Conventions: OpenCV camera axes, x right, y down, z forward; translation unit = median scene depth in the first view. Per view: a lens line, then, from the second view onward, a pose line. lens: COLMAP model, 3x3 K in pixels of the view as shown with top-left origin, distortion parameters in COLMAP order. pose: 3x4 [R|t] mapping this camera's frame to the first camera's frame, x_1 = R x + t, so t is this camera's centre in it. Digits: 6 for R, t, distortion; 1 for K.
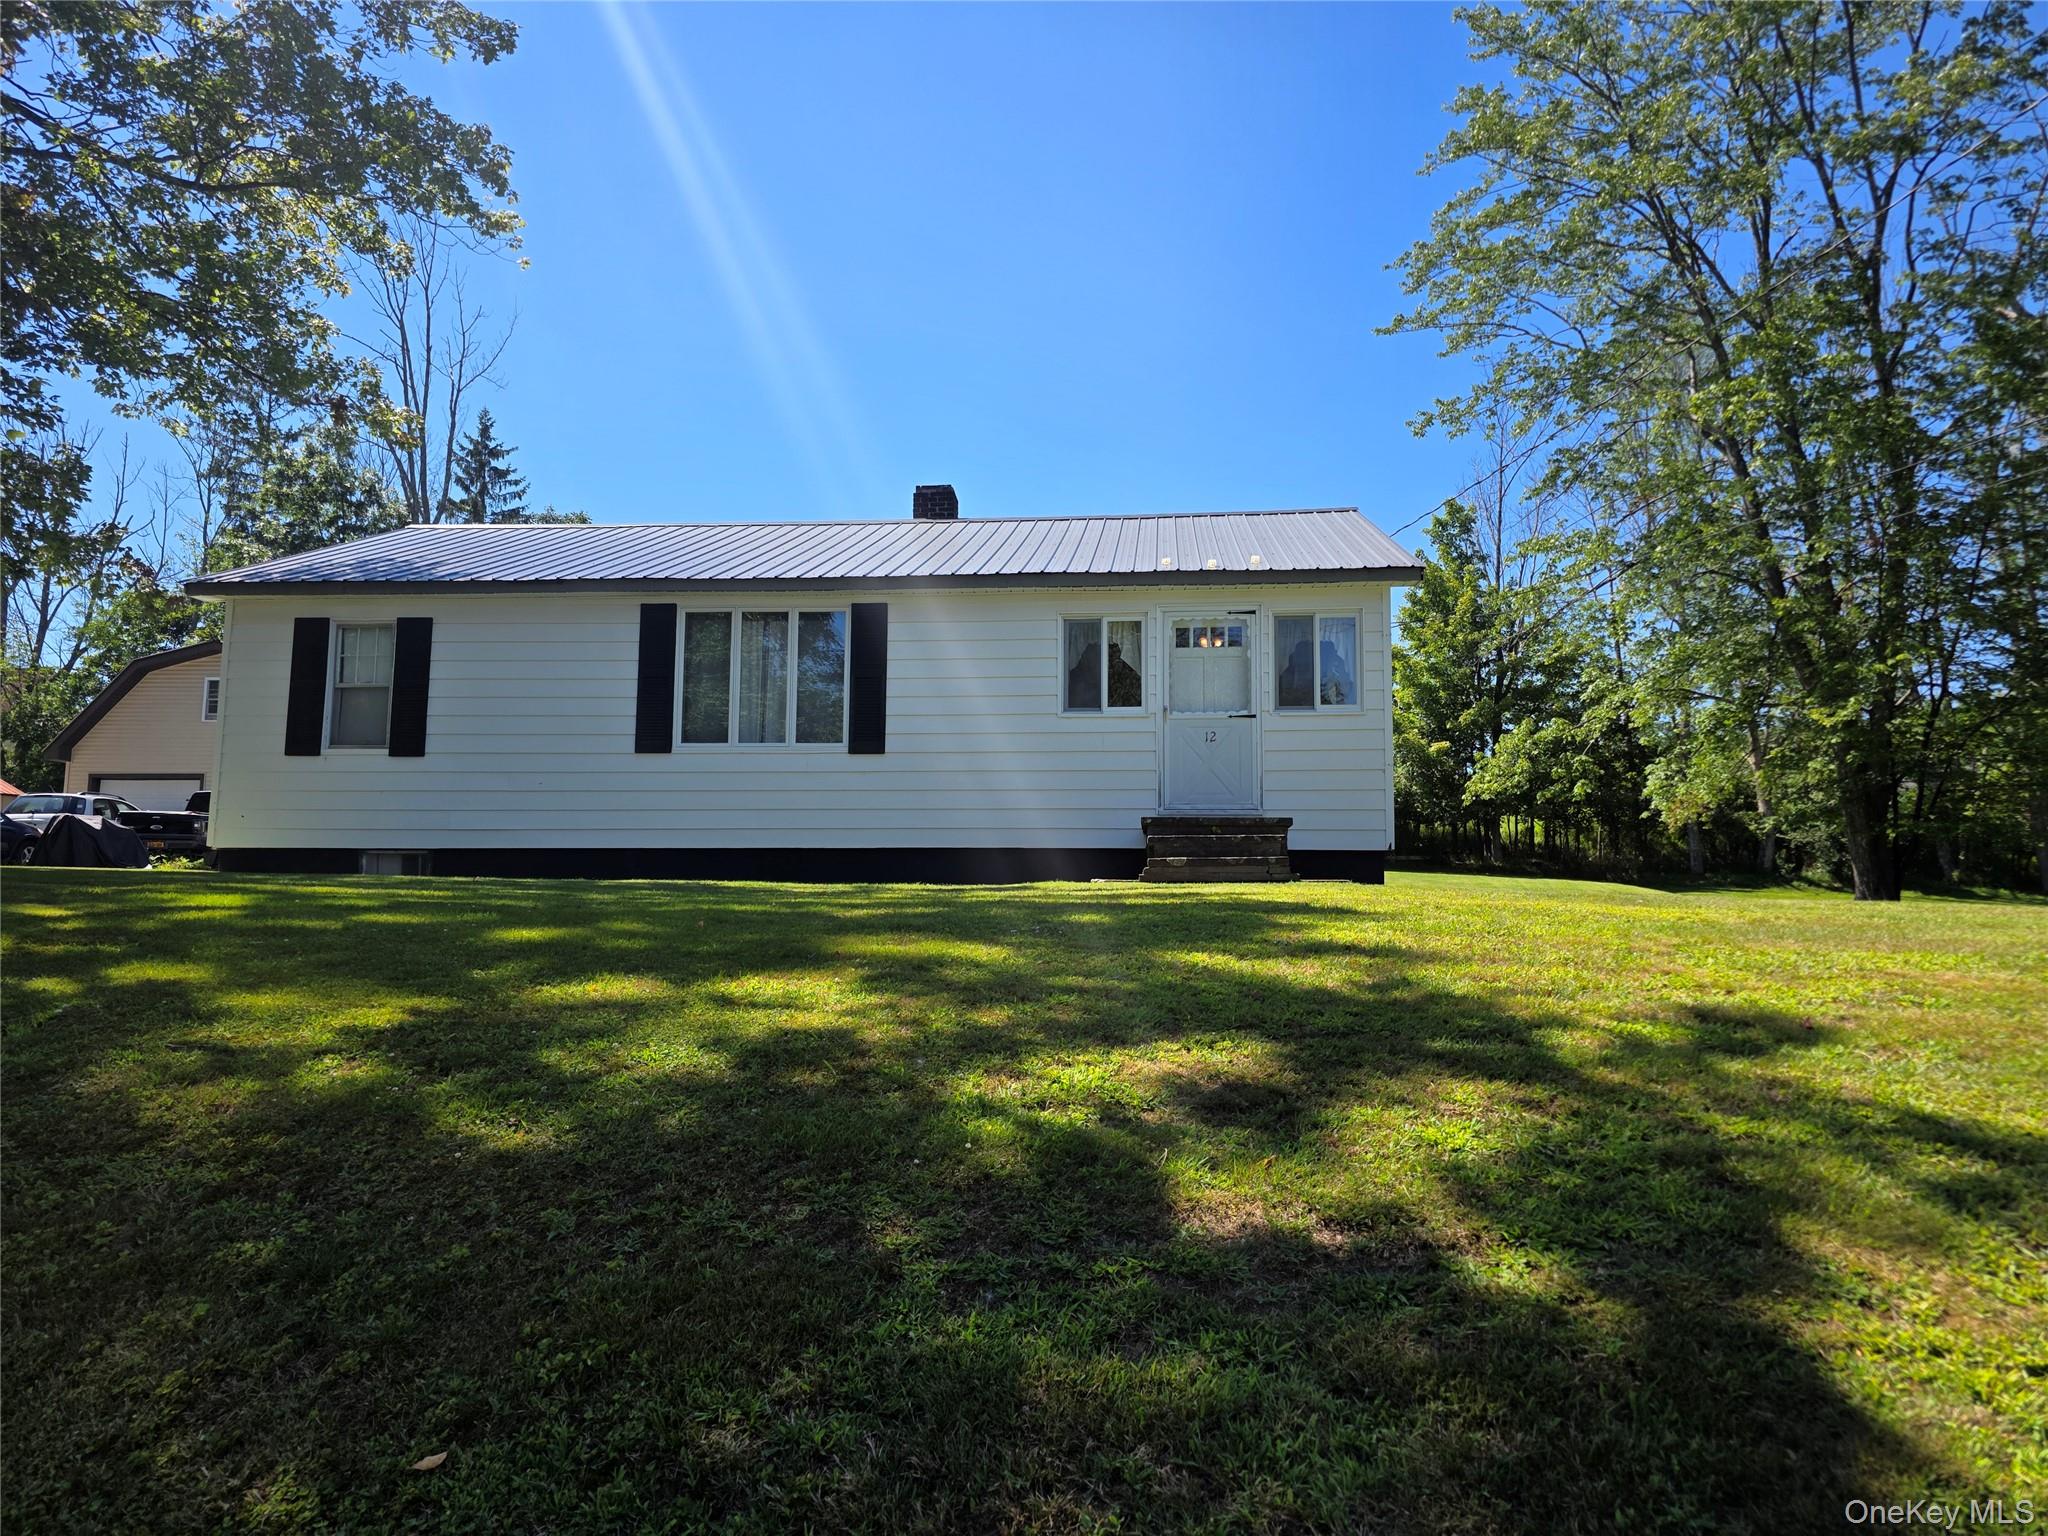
lens RADIAL K [[1369.7, 0, 1012.9], [0, 1369.7, 762.2], [0, 0, 1]] dist [0.029369, -0.013697]
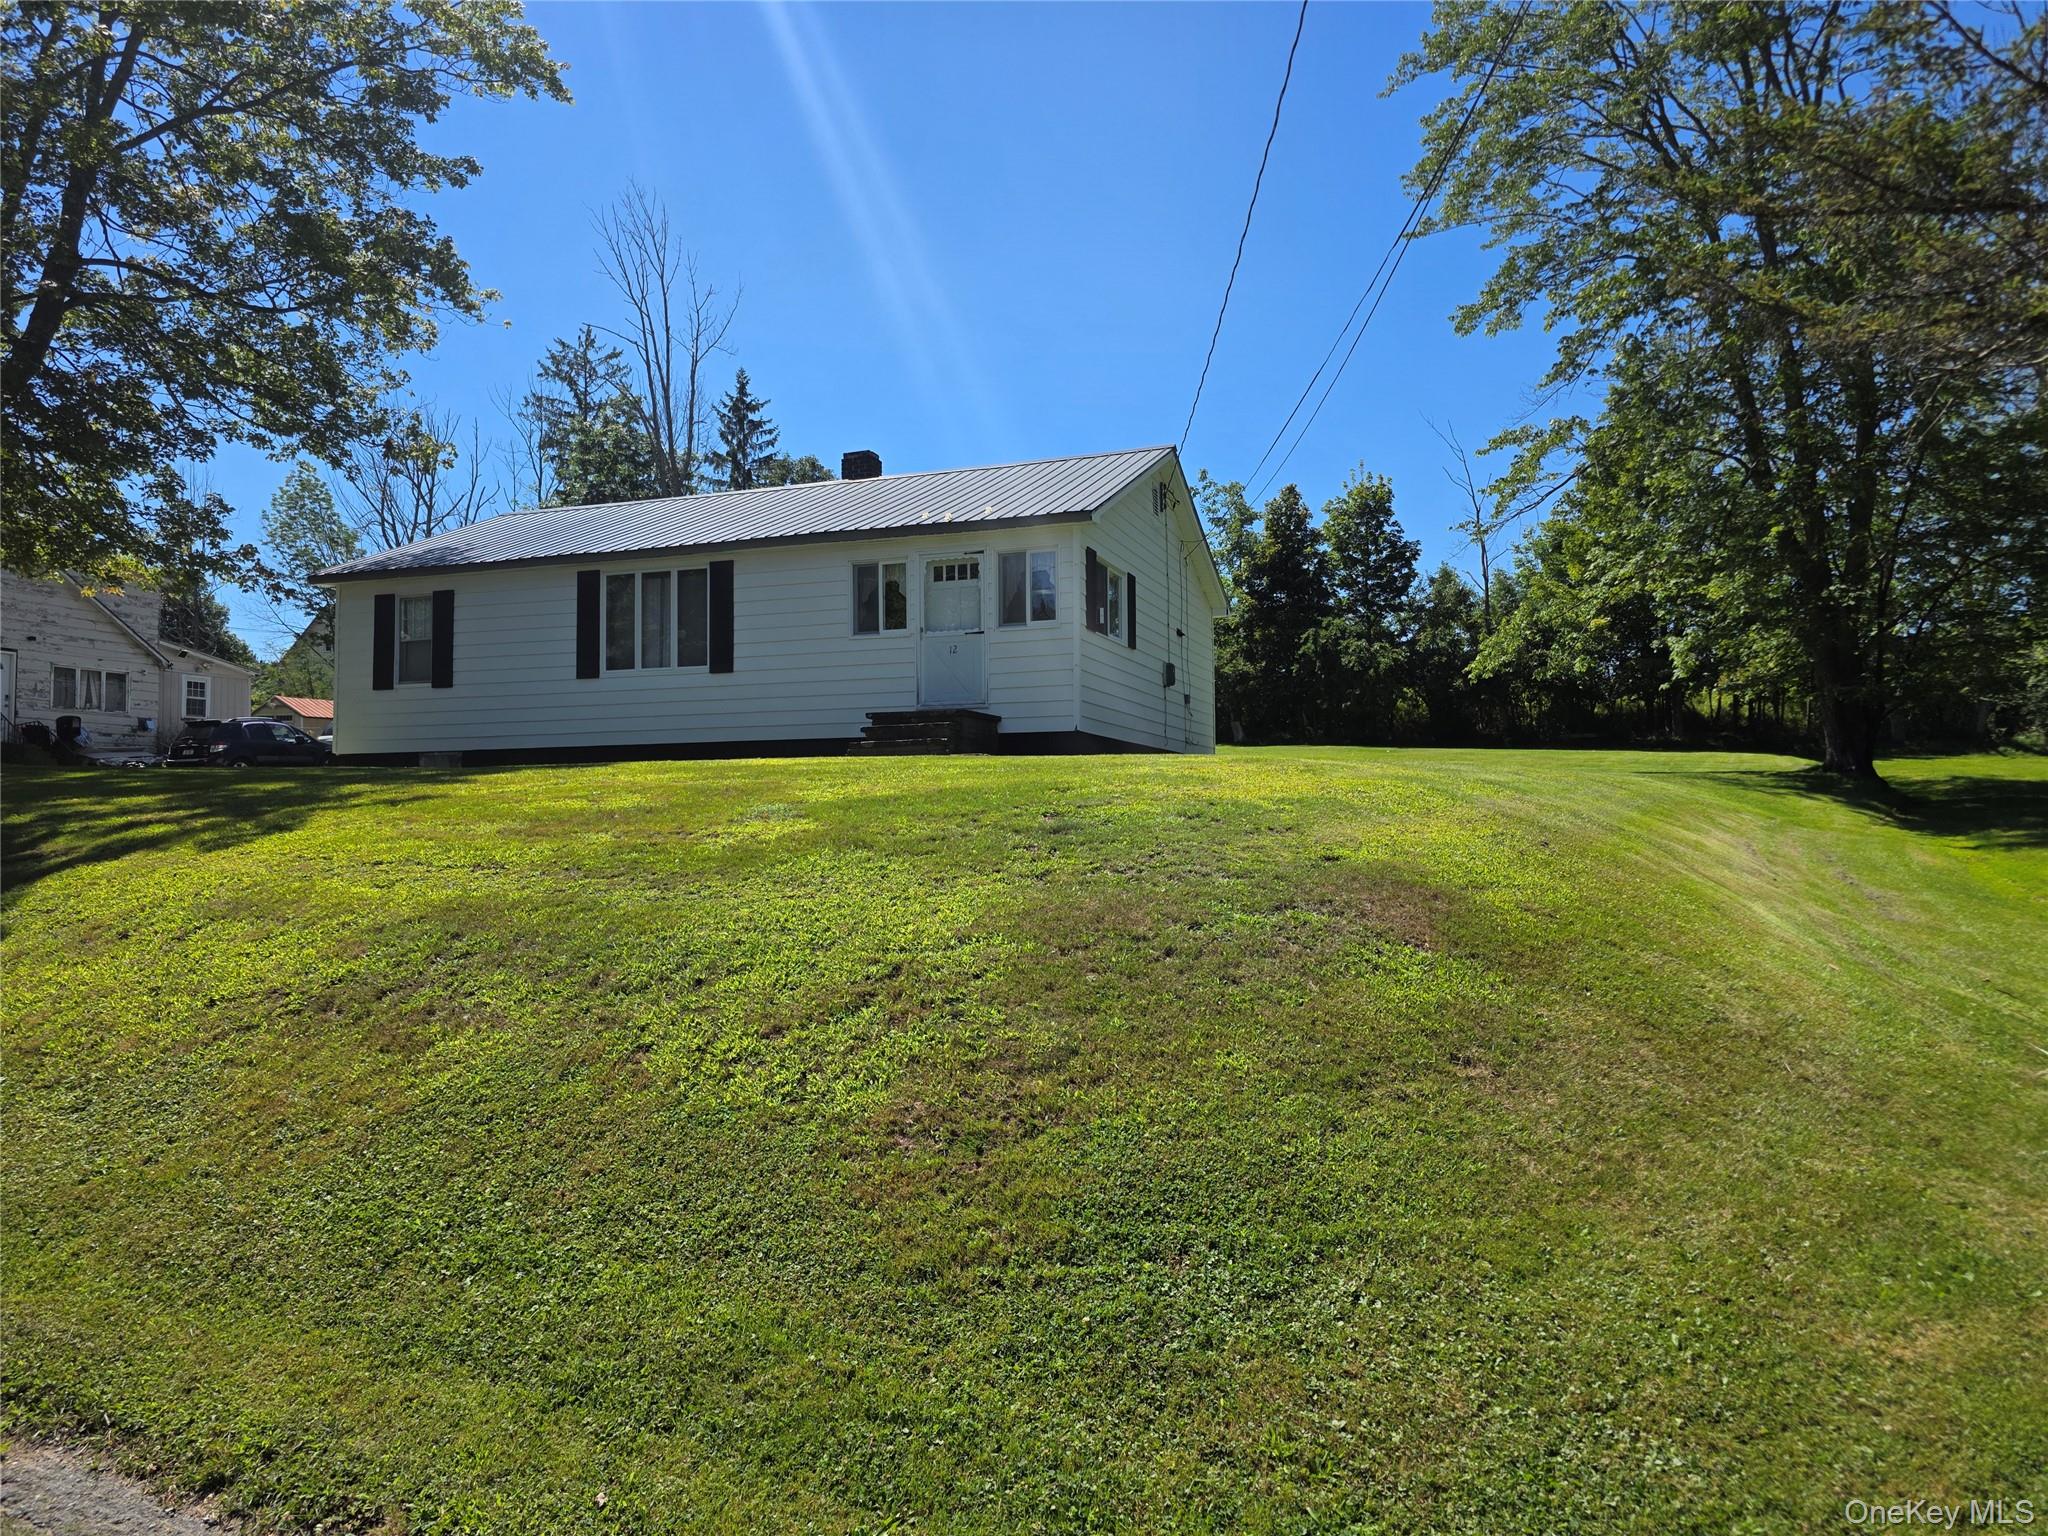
lens RADIAL K [[1369.7, 0, 1040.2], [0, 1369.7, 757.4], [0, 0, 1]] dist [0.029369, -0.013697]
pose [[0.965172, -0.026127, -0.260308, 0.535180], [0.045301, 0.996661, 0.067933, -0.000938], [0.257664, -0.077359, 0.963133, -0.234847]]
